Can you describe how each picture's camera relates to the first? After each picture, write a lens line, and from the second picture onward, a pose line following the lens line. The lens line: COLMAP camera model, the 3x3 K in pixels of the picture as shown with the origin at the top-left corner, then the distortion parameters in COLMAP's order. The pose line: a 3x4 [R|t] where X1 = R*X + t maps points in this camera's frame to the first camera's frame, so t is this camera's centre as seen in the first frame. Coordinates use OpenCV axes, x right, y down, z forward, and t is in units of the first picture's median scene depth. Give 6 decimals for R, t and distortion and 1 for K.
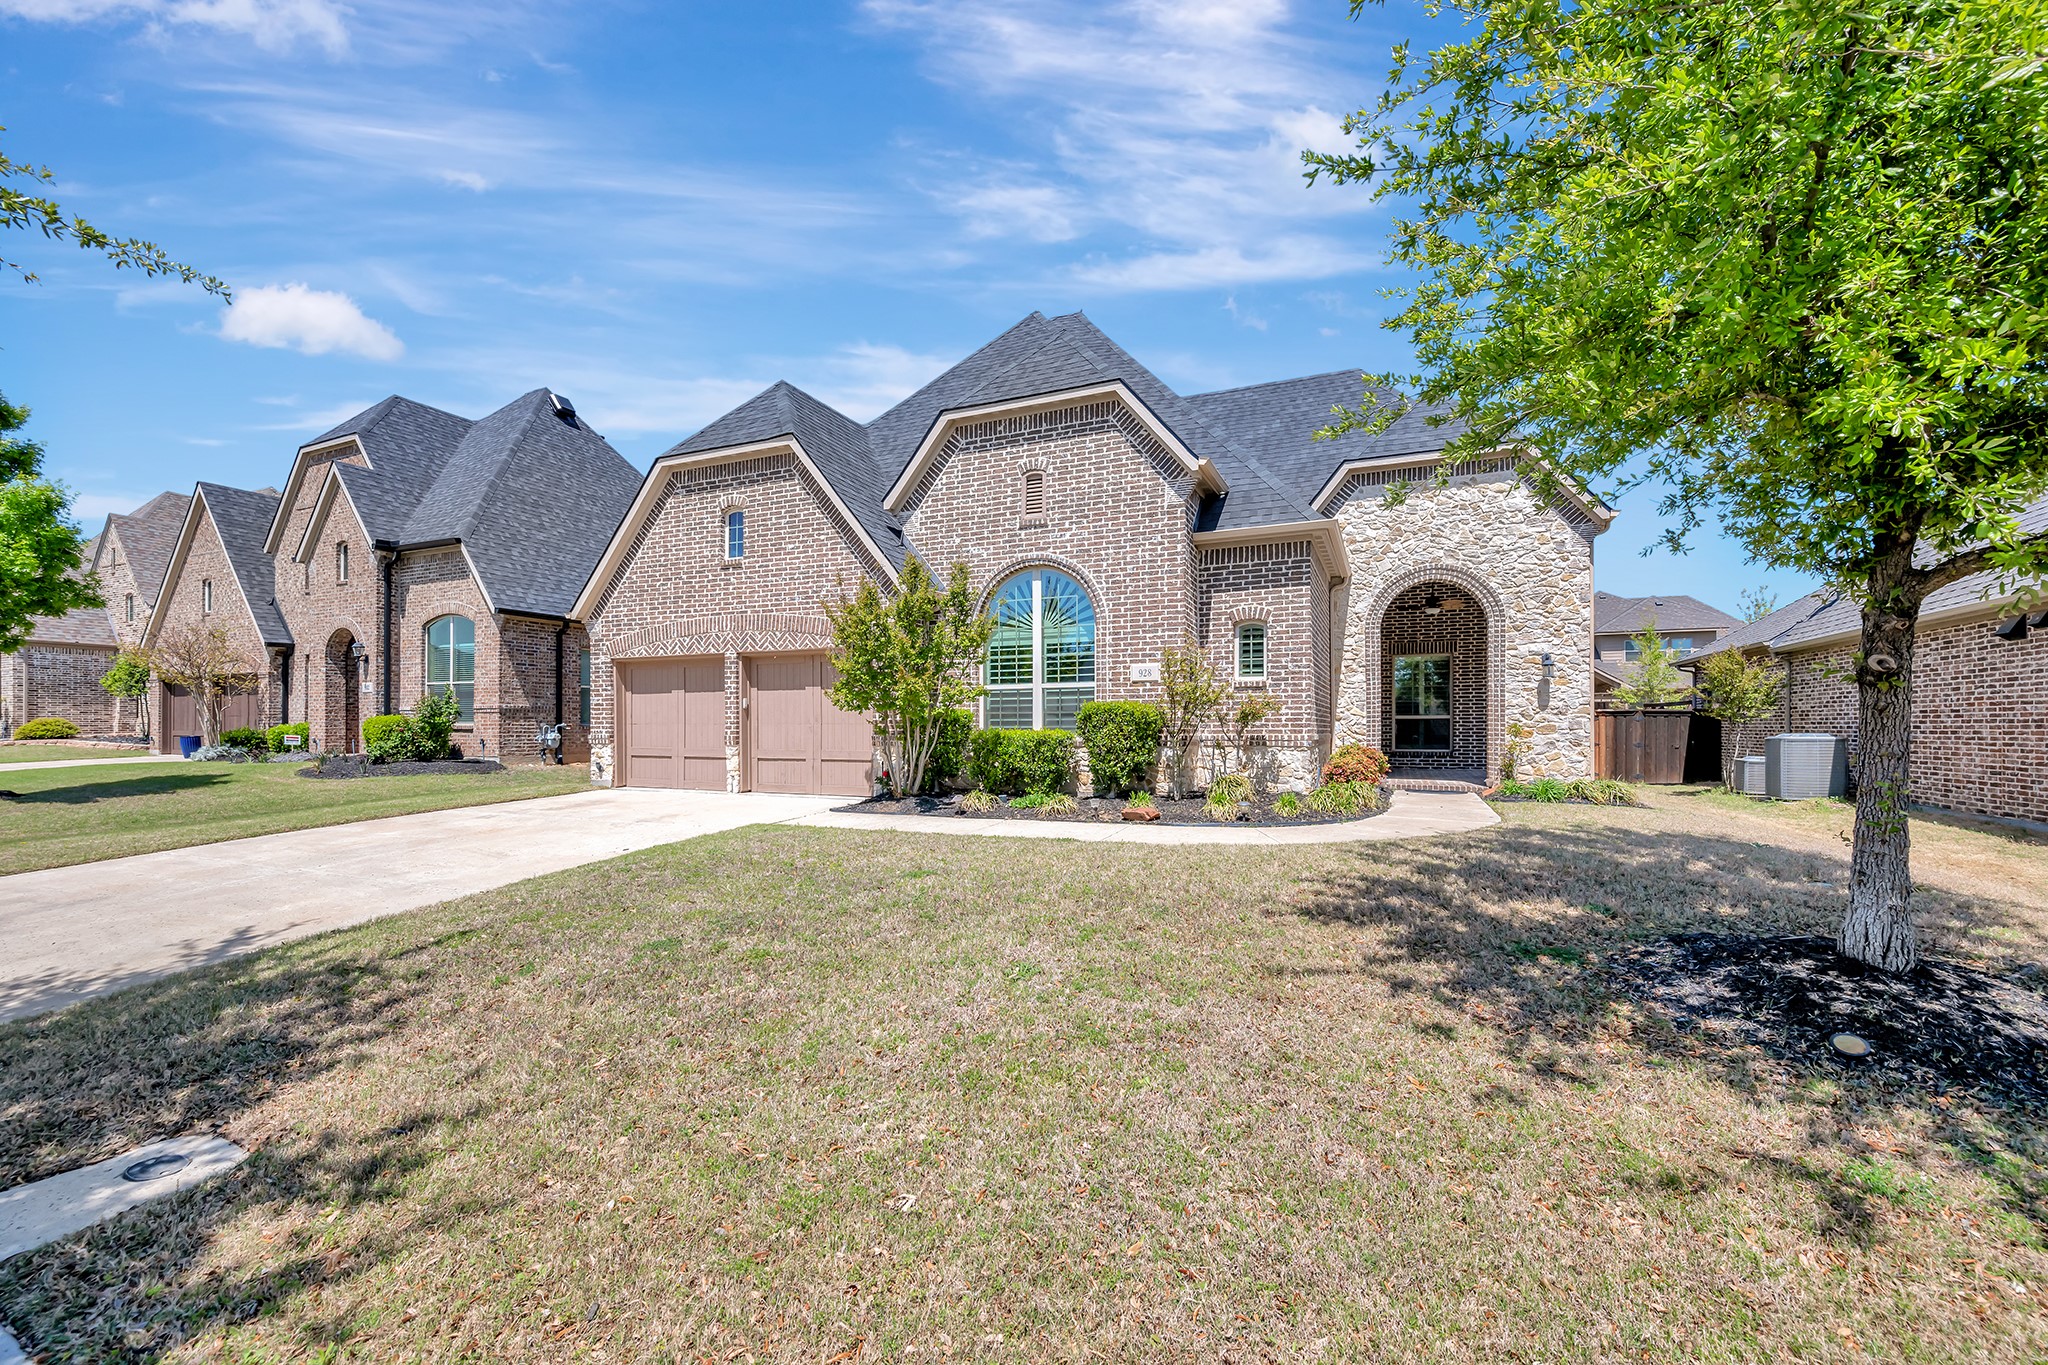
lens RADIAL K [[812.2, 0, 1030.1], [0, 812.2, 645.9], [0, 0, 1]] dist [0.000444, 0.000065]
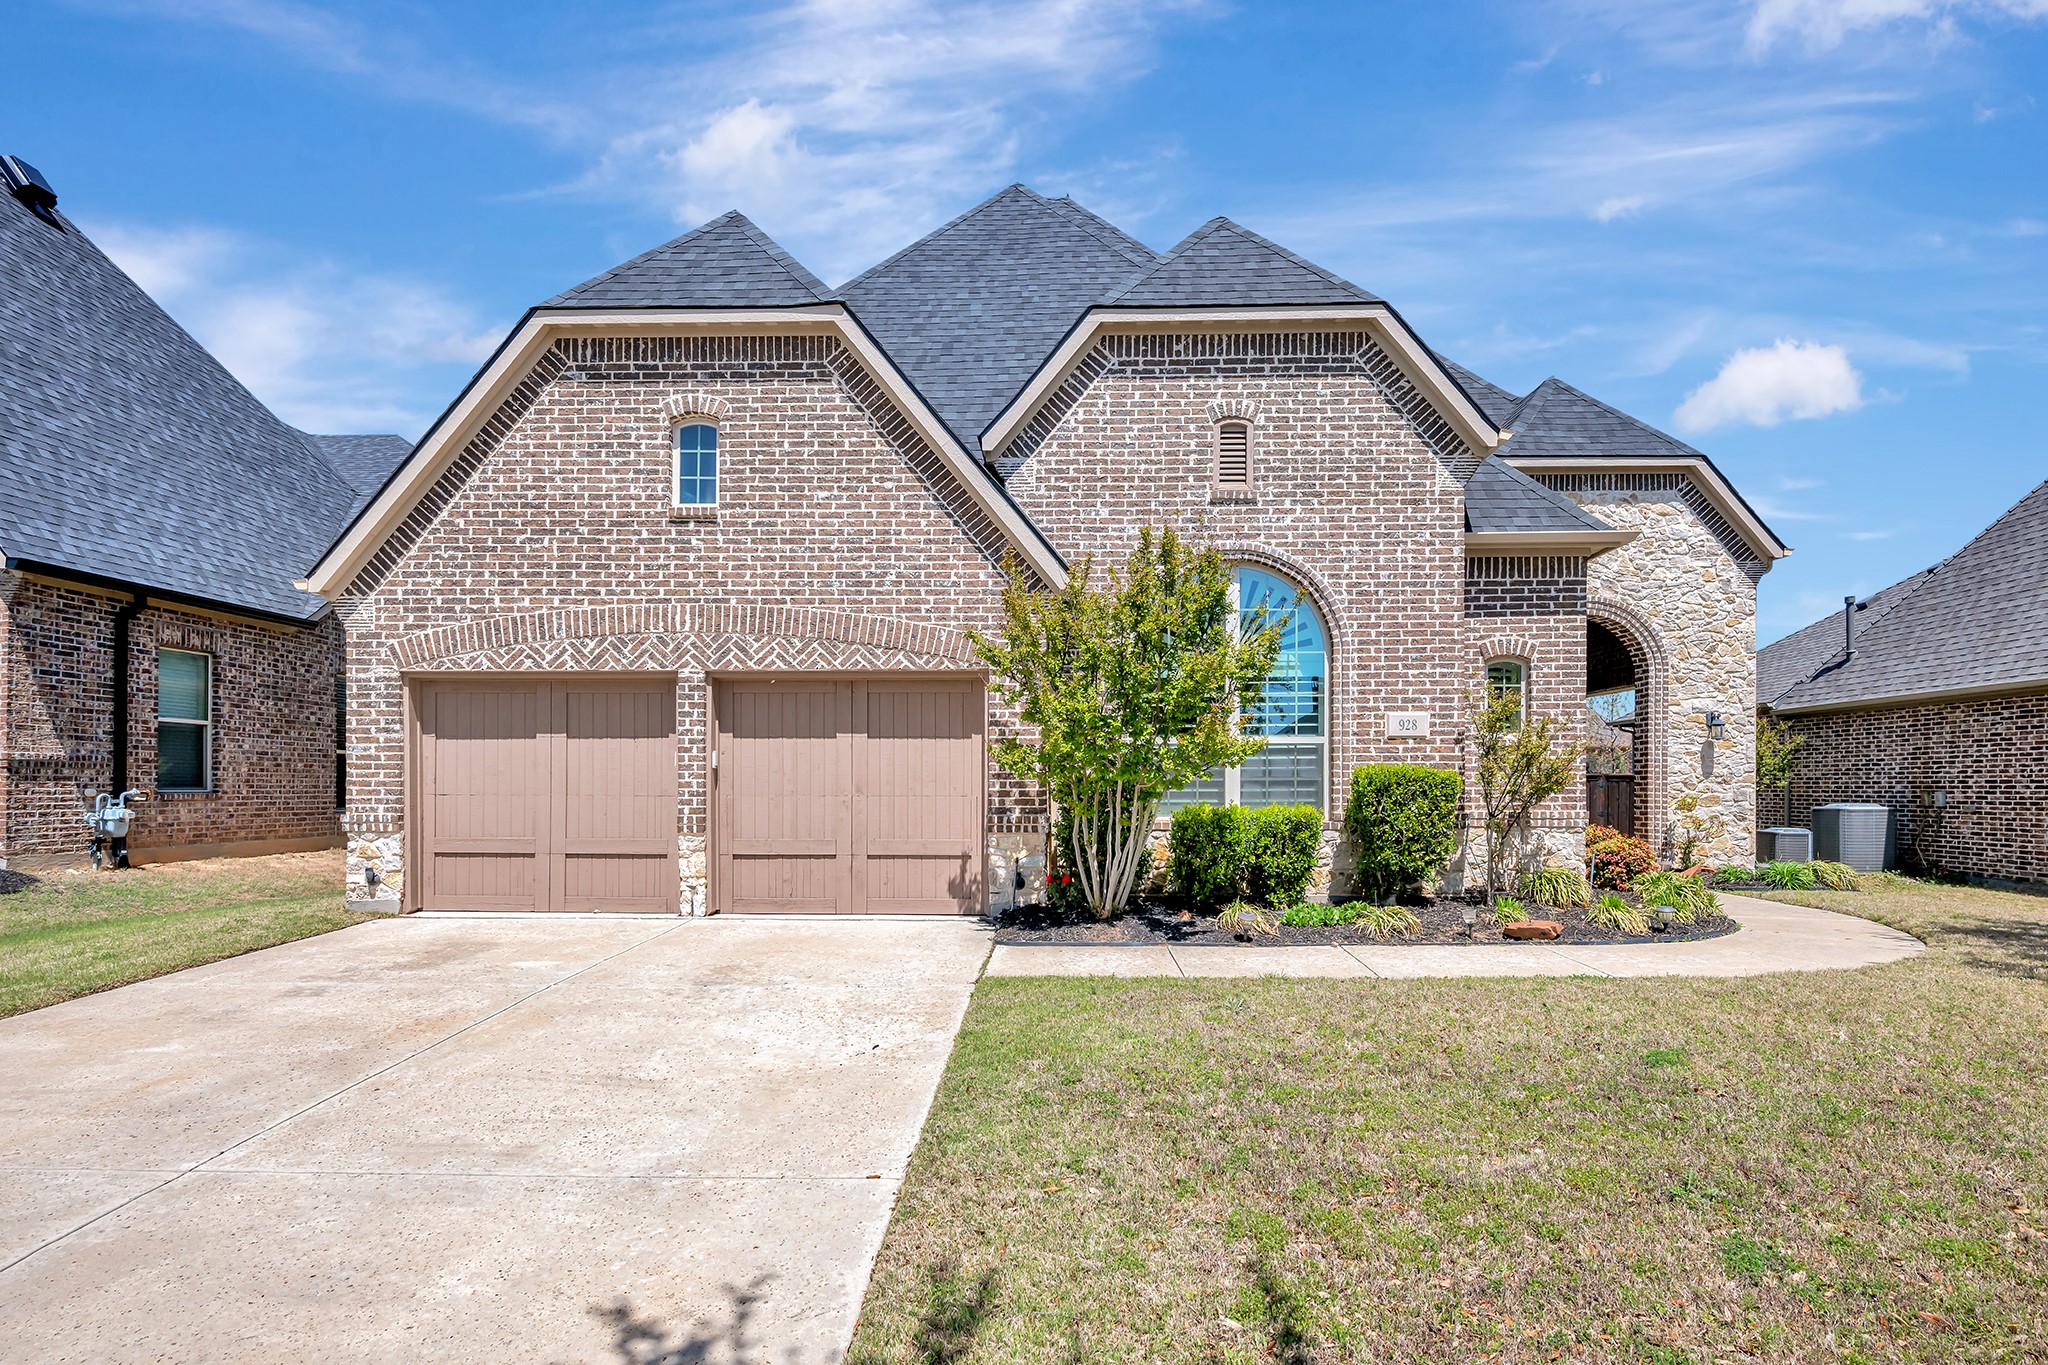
lens RADIAL K [[1087.1, 0, 1024.0], [0, 1087.1, 682.5], [0, 0, 1]] dist [-0.000834, 0.000005]
pose [[0.929090, 0.037098, 0.367989, -0.435334], [-0.038746, 0.999245, -0.002911, 0.010160], [-0.367819, -0.011554, 0.929826, 0.207665]]
